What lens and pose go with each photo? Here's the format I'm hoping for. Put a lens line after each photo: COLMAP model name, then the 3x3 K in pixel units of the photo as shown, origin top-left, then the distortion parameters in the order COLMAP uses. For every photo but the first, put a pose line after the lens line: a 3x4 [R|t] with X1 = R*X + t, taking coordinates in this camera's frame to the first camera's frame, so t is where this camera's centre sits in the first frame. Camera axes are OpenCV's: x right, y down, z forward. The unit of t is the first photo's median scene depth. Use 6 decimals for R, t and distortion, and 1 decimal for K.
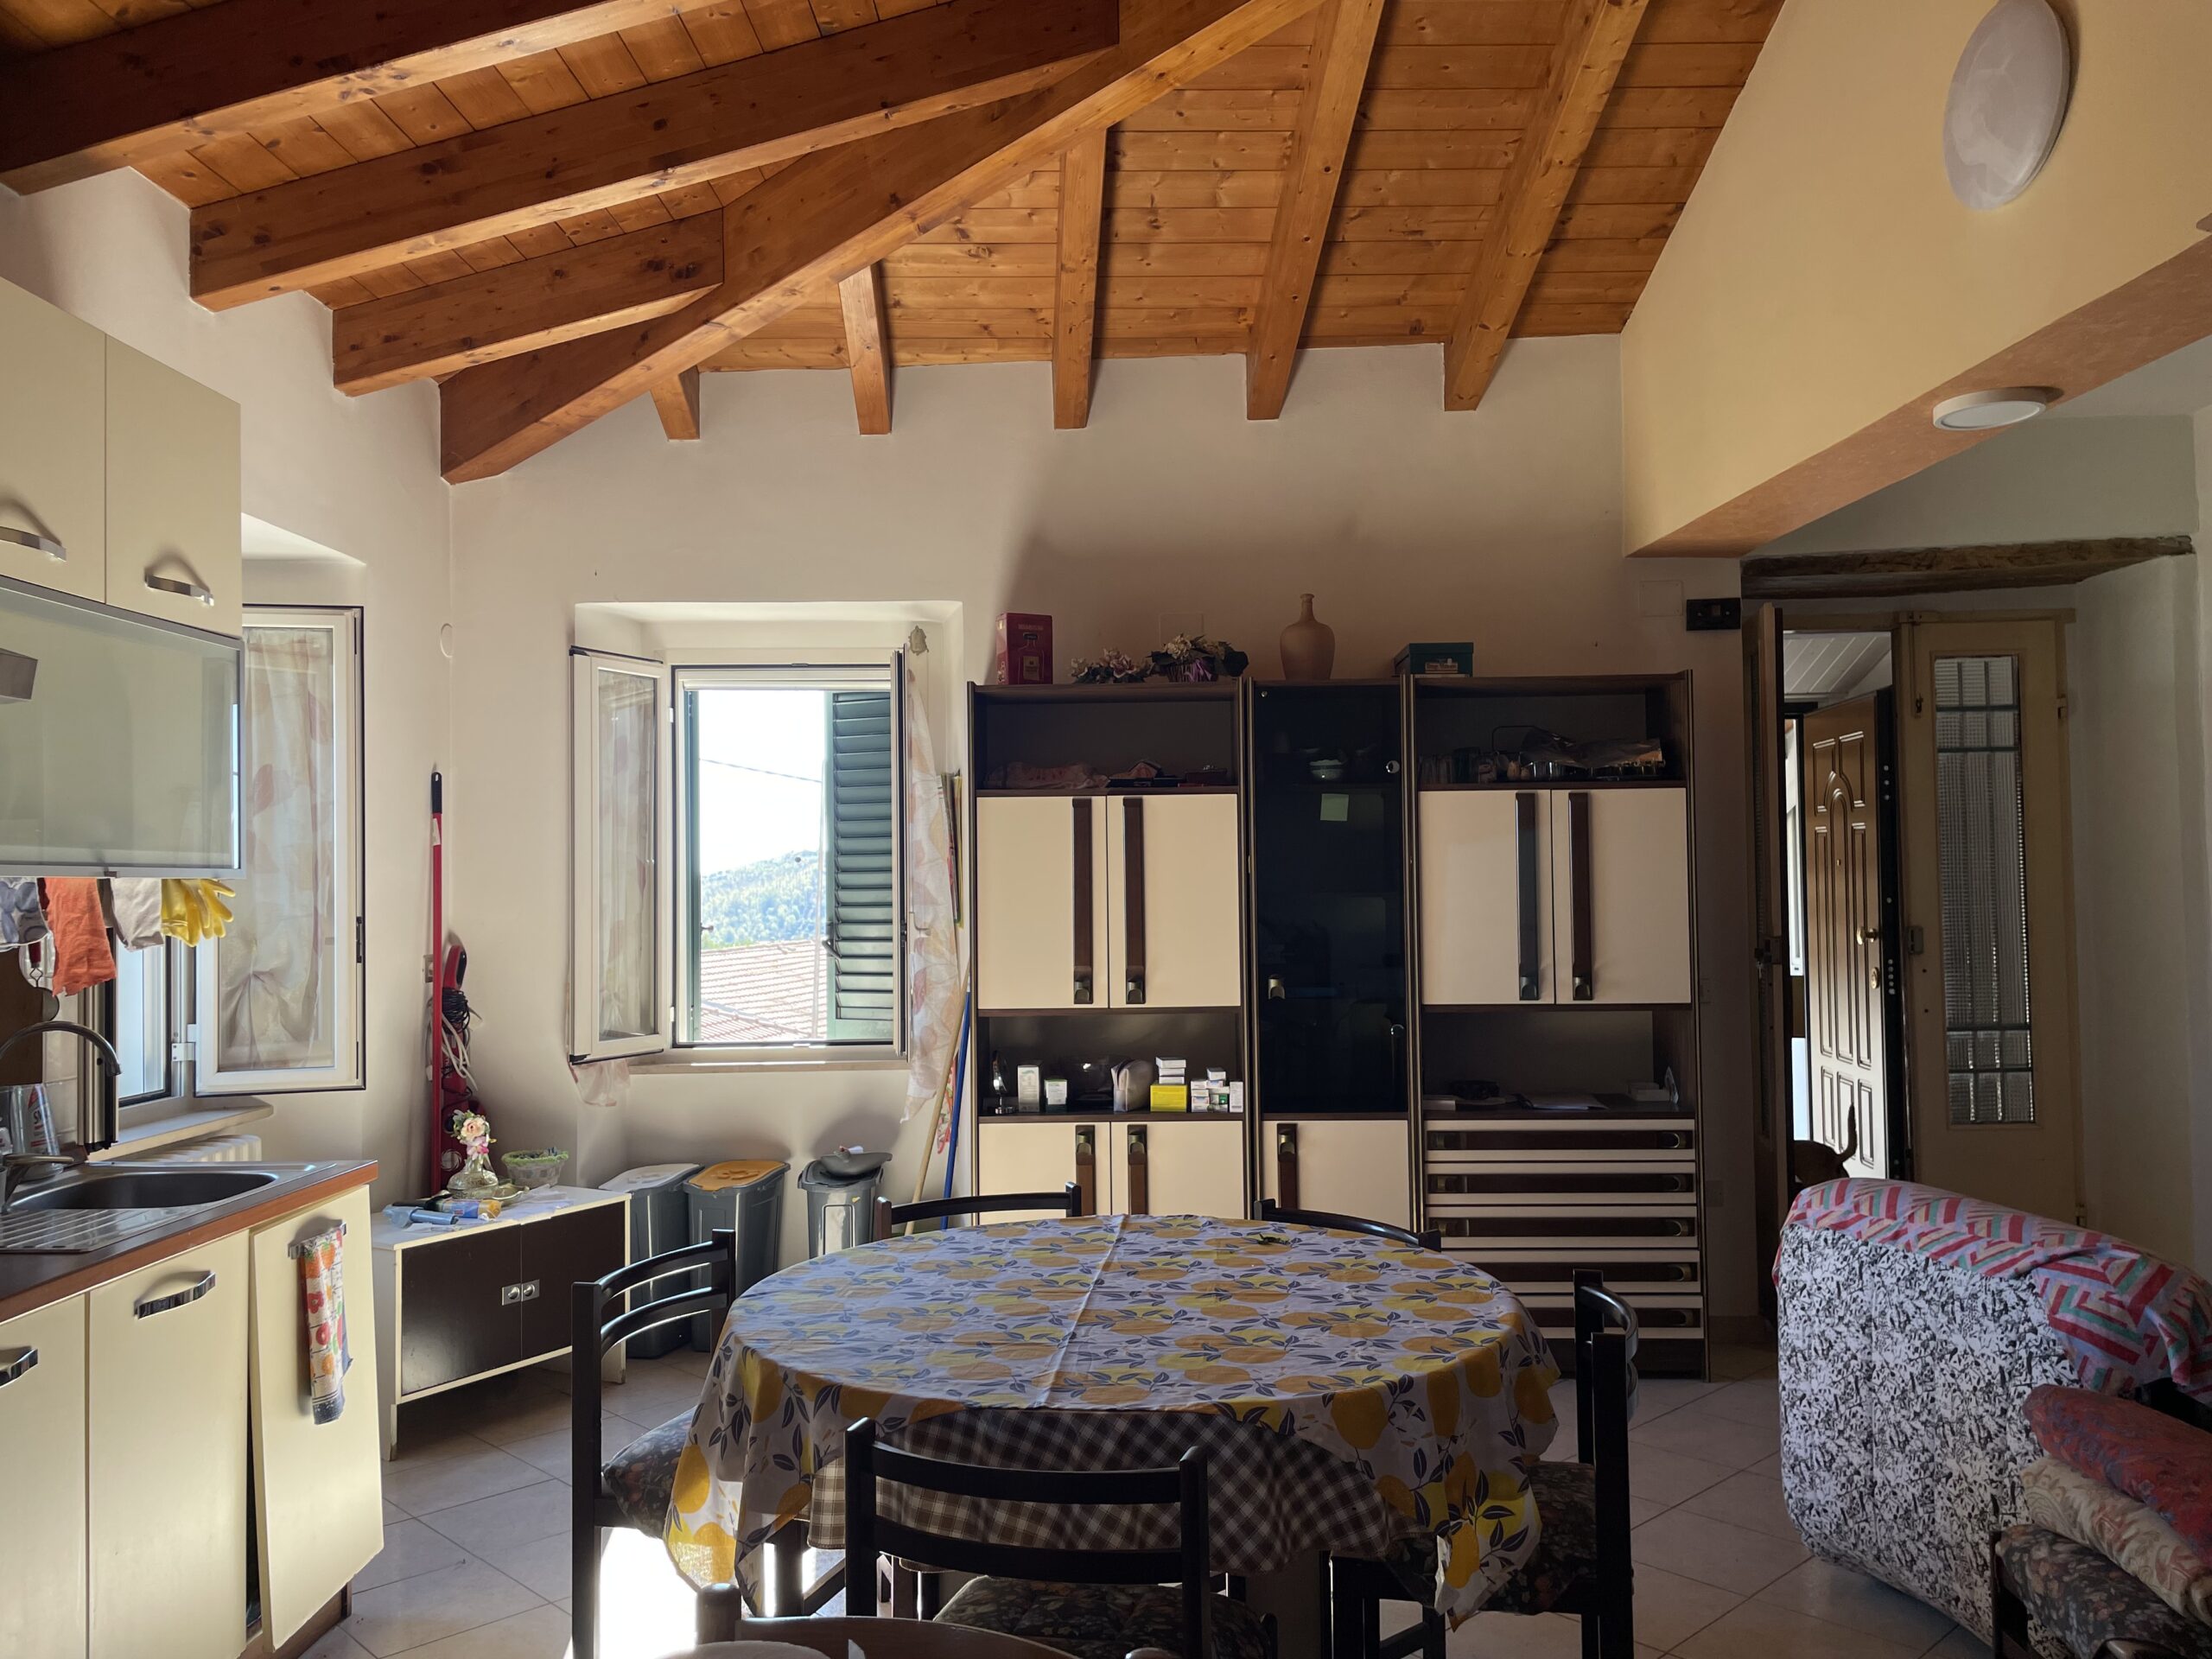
lens RADIAL K [[1647.3, 0, 1105.6], [0, 1647.3, 815.8], [0, 0, 1]] dist [0.098006, -0.124214]
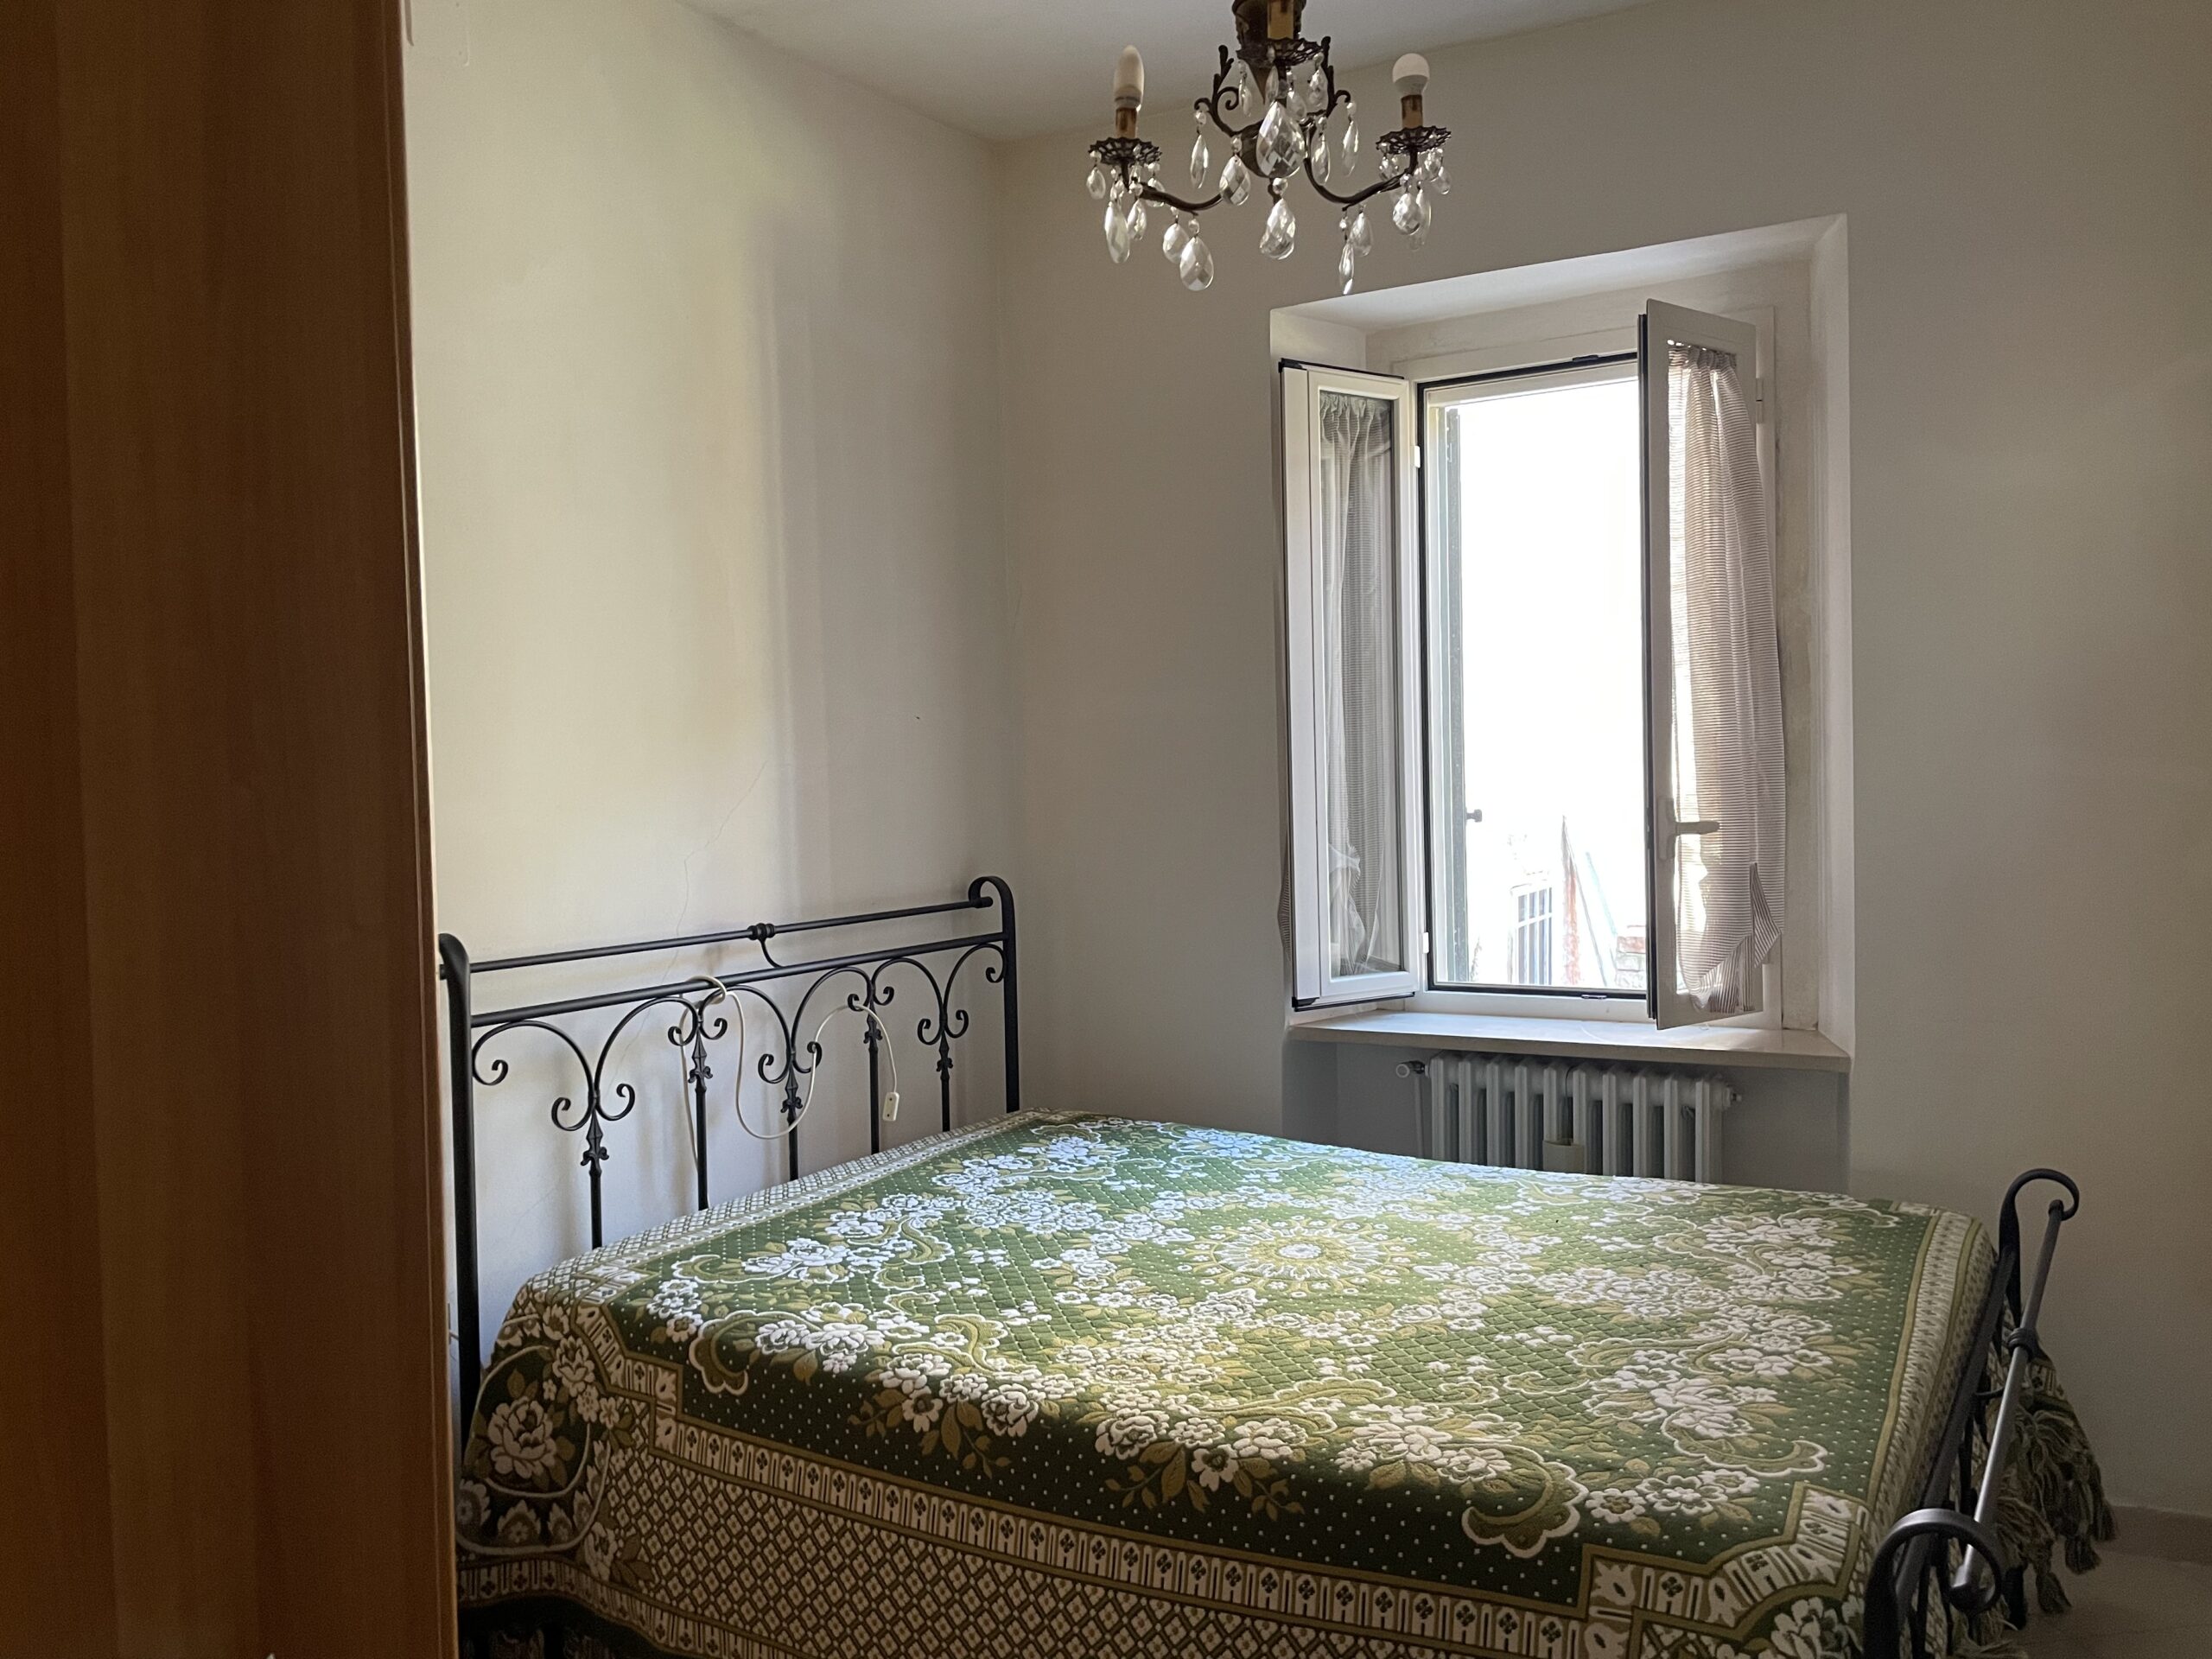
lens RADIAL K [[1647.3, 0, 1105.6], [0, 1647.3, 815.8], [0, 0, 1]] dist [0.098006, -0.124214]
pose [[0.903203, -0.012438, -0.429034, -0.100441], [0.018556, 0.999777, 0.010081, 0.064889], [0.428813, -0.017066, 0.903232, 0.378571]]
